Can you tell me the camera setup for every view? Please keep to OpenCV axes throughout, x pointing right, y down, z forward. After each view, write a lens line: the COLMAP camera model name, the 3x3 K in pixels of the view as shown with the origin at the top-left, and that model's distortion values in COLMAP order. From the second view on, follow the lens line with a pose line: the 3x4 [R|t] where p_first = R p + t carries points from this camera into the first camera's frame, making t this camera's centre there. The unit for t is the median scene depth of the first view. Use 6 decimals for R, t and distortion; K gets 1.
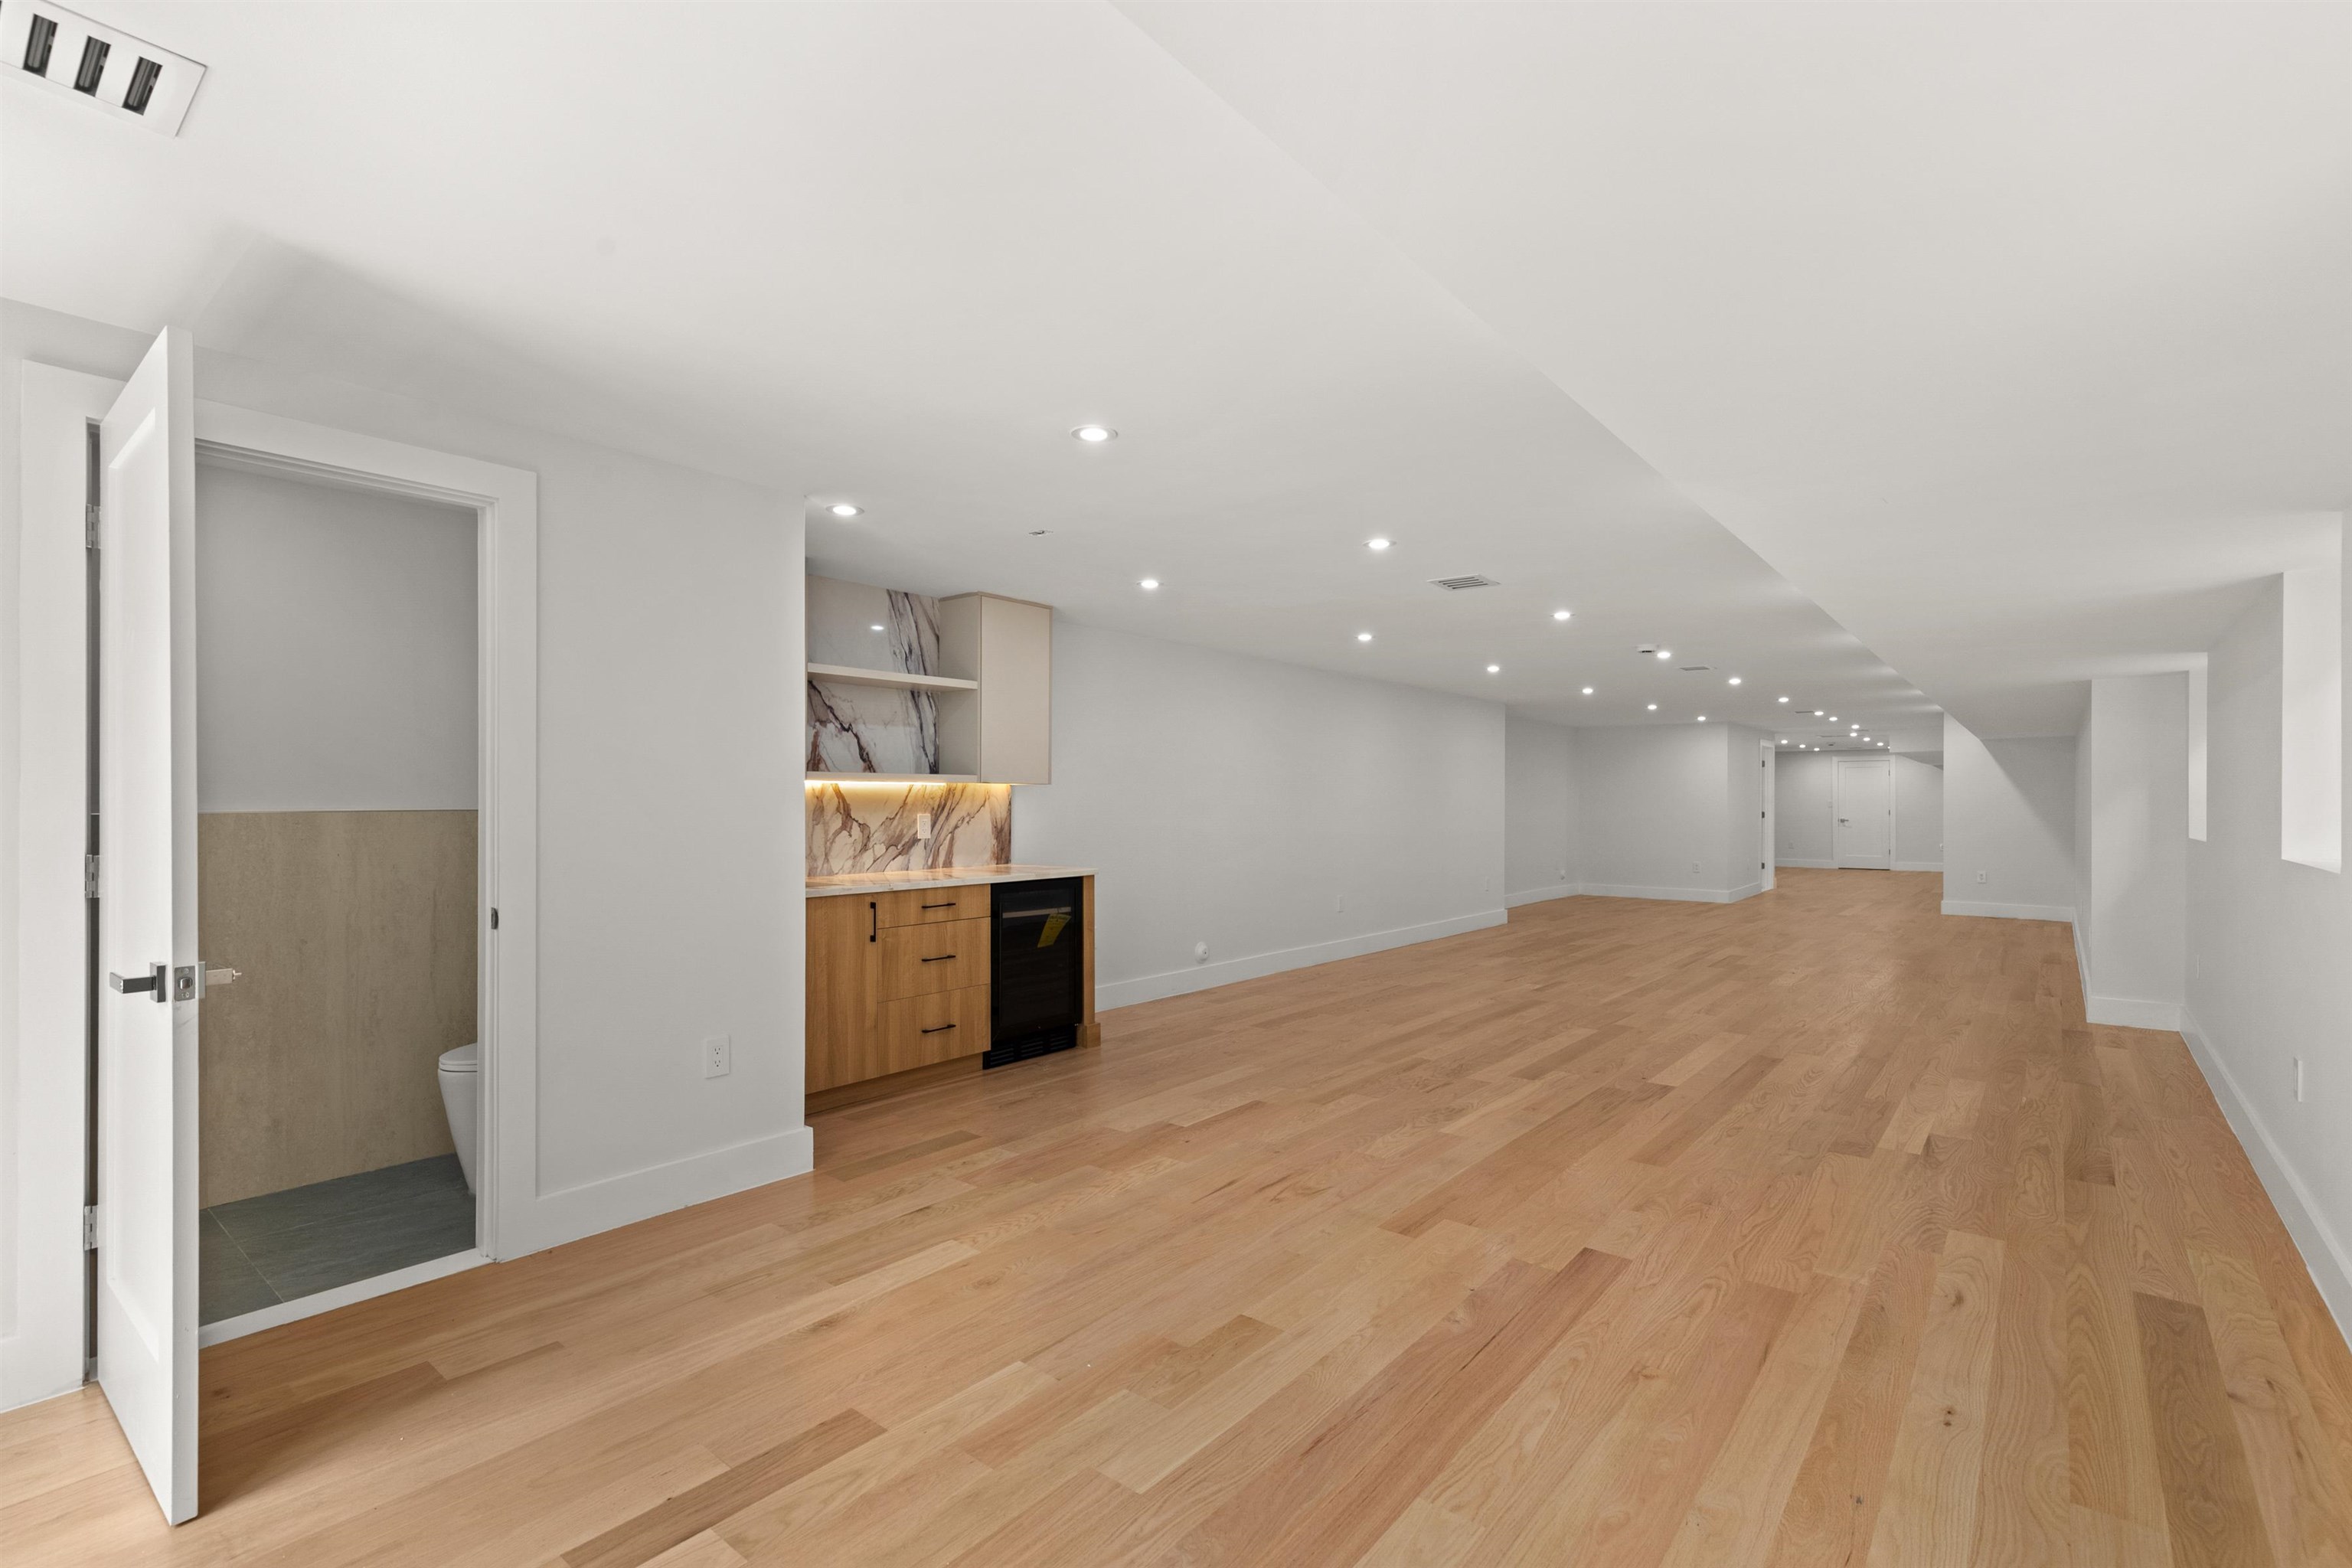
lens RADIAL K [[1069.9, 0, 1180.0], [0, 1069.9, 797.3], [0, 0, 1]] dist [0.000188, 0.000472]
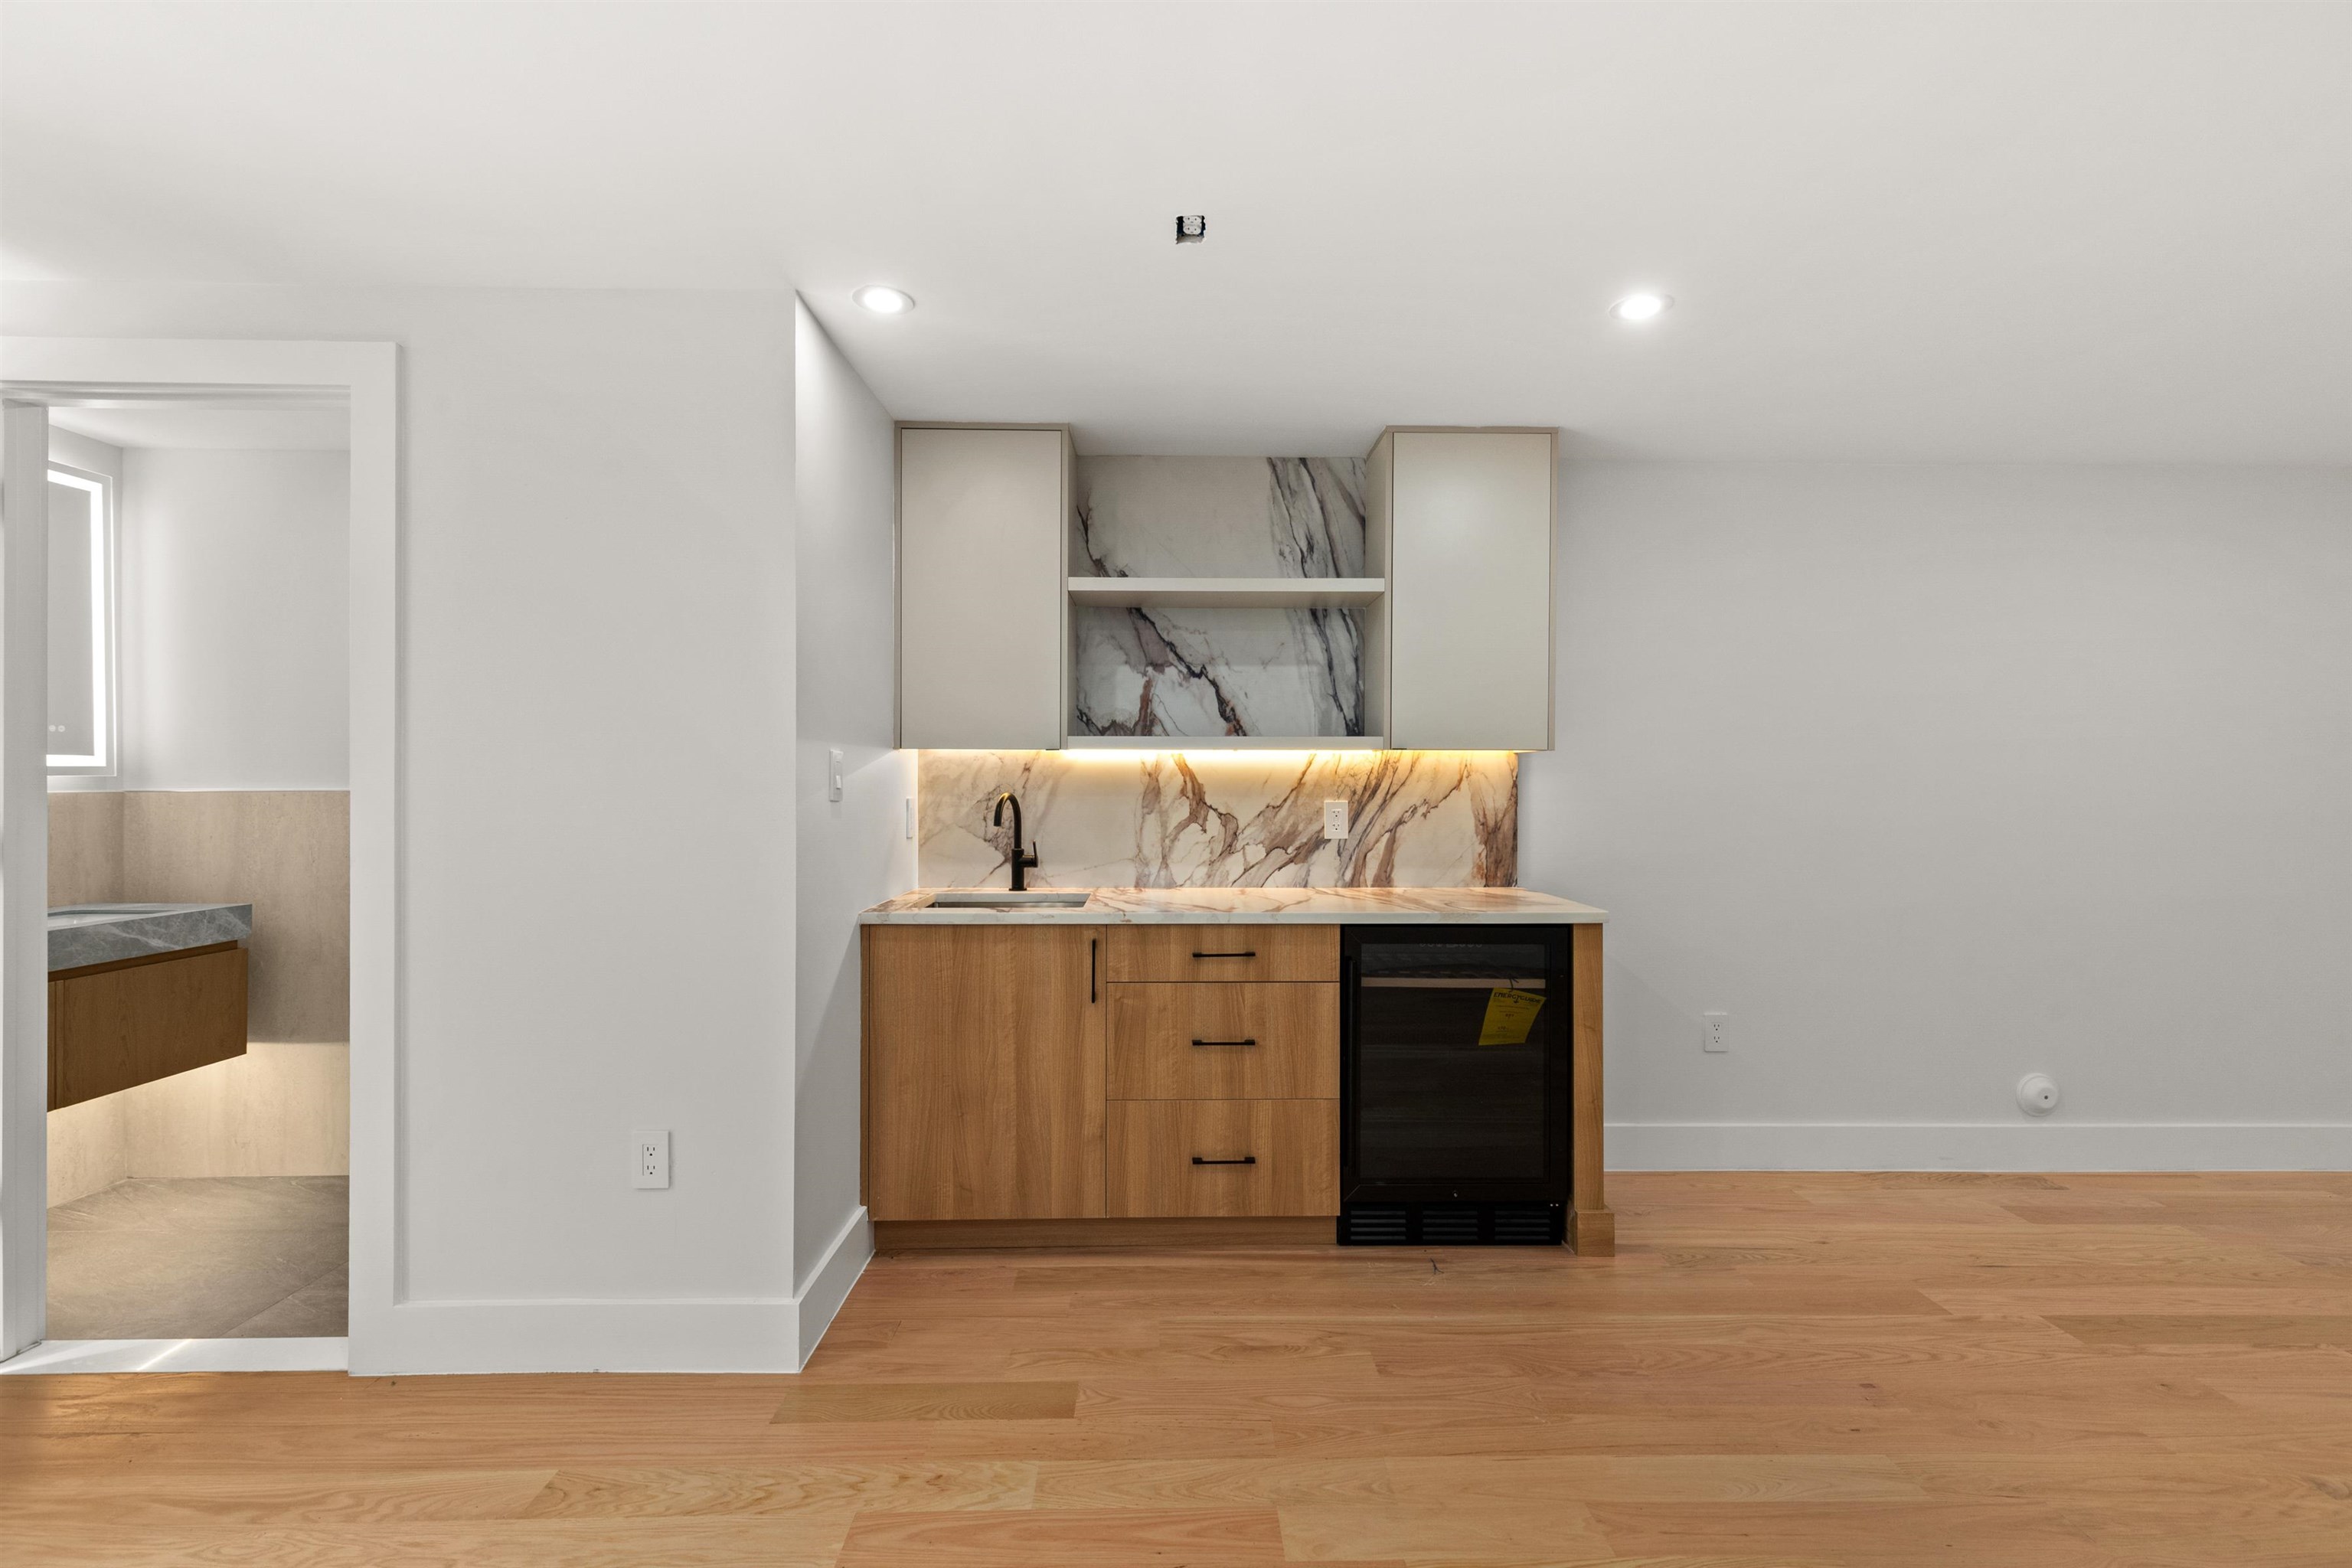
lens RADIAL K [[1053.2, 0, 1176.0], [0, 1053.2, 784.0], [0, 0, 1]] dist [0.003383, 0.000371]
pose [[0.643779, 0.003796, -0.765202, 0.191867], [0.000654, 0.999985, 0.005512, 0.002504], [0.765211, -0.004049, 0.643767, 0.558977]]
